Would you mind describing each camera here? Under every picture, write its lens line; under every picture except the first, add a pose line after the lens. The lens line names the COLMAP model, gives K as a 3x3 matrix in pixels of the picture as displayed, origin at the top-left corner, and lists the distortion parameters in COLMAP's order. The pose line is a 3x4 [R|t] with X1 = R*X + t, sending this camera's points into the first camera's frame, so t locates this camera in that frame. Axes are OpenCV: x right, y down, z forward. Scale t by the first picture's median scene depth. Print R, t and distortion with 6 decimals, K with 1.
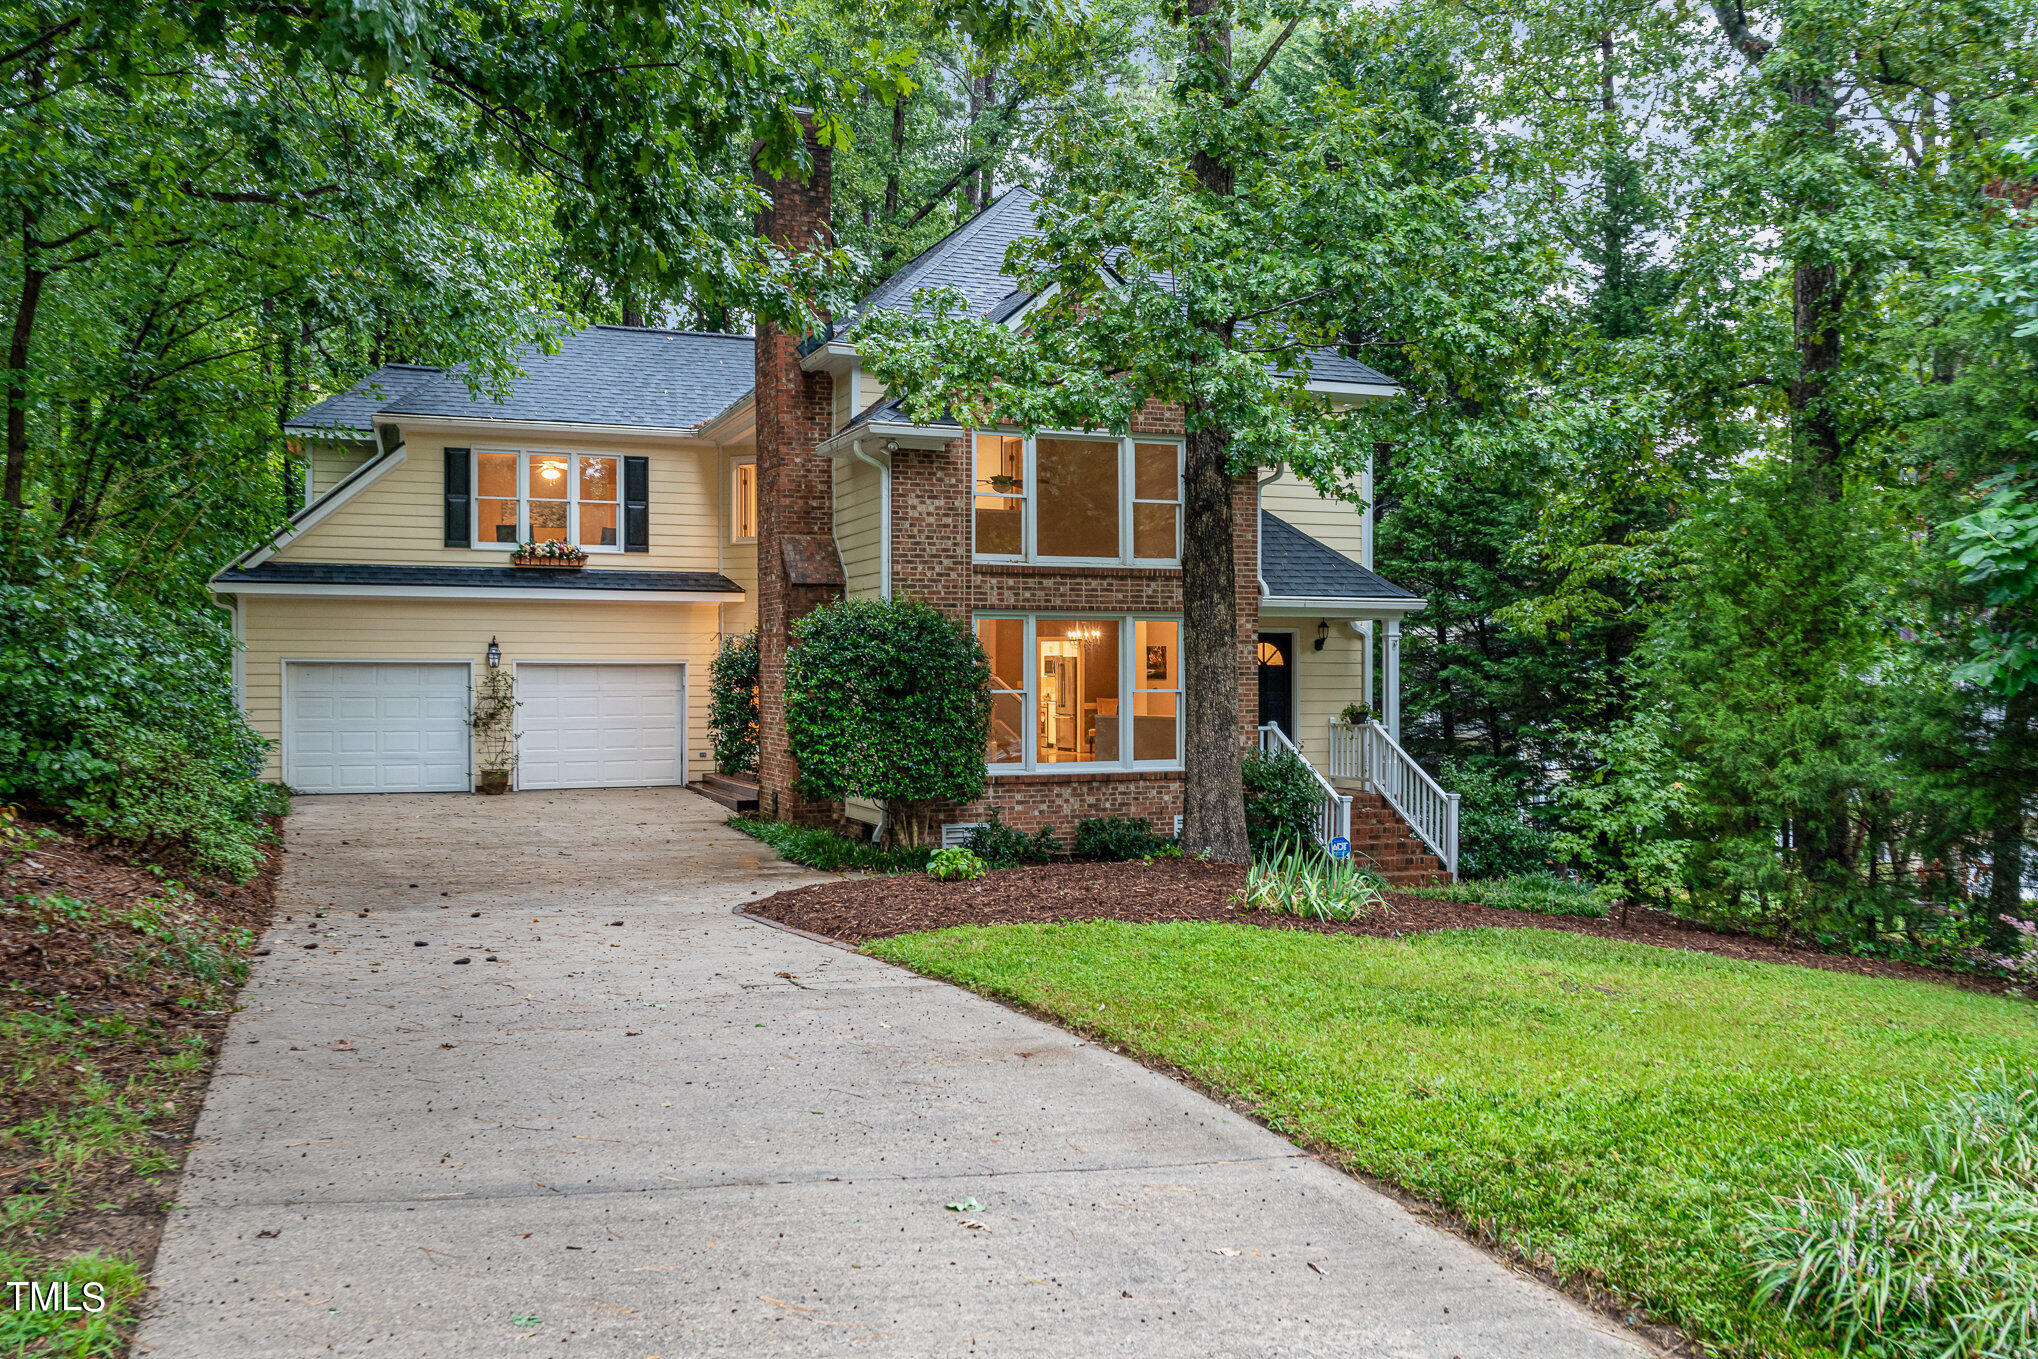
lens RADIAL K [[950.1, 0, 1016.6], [0, 950.1, 691.3], [0, 0, 1]] dist [0.000823, 0.000558]
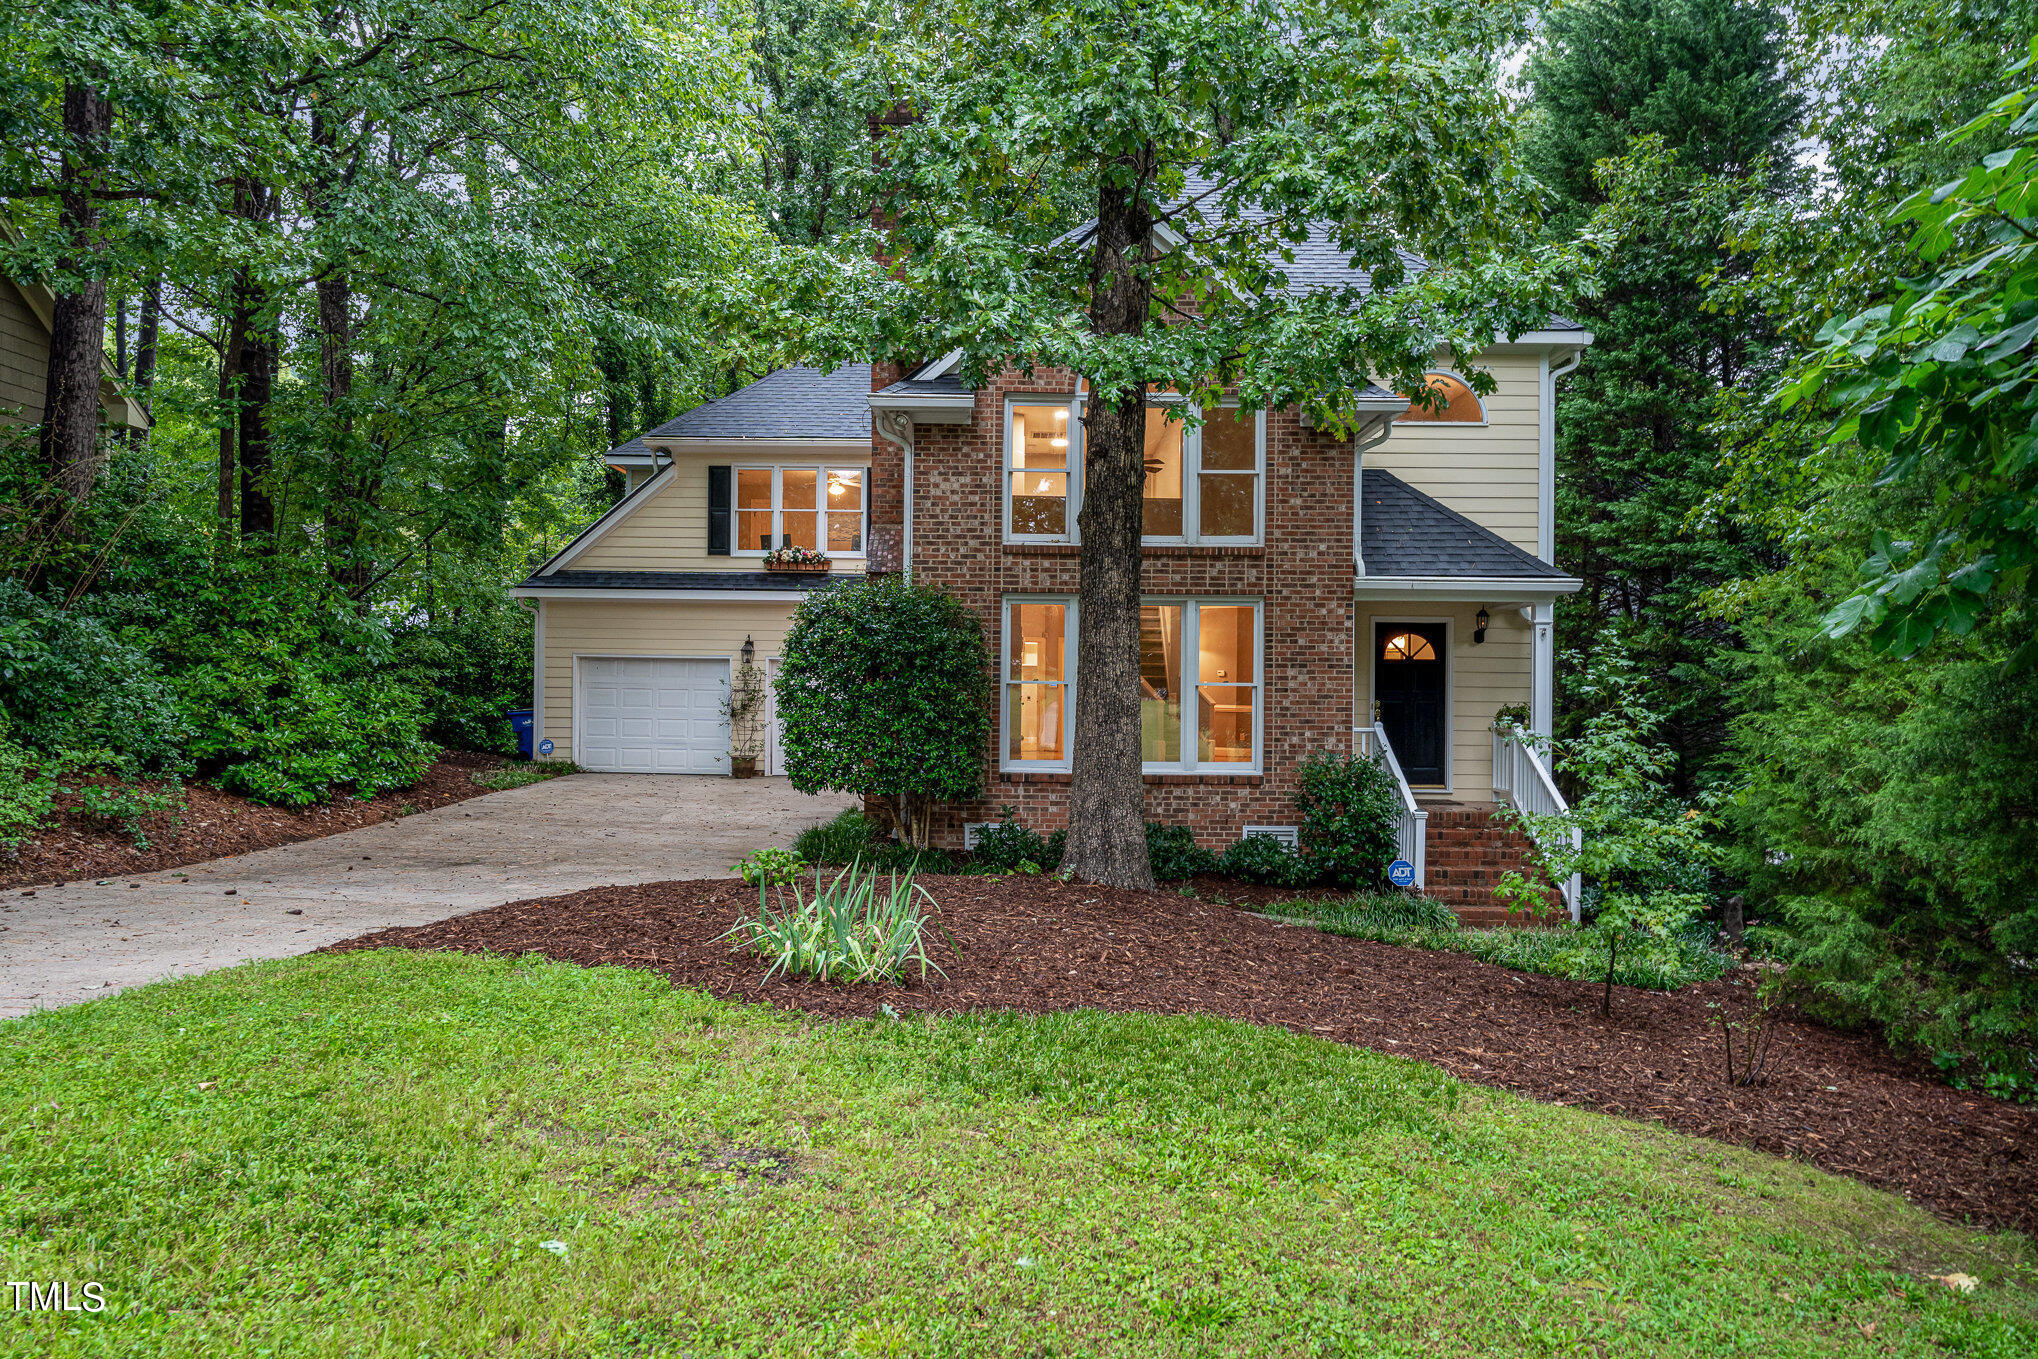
lens RADIAL K [[944.3, 0, 1013.8], [0, 944.3, 687.0], [0, 0, 1]] dist [0.000376, 0.000187]
pose [[0.970972, 0.012305, -0.238878, 0.149692], [-0.013079, 0.999913, -0.001655, 0.005451], [0.238837, 0.004732, 0.971048, 0.084905]]
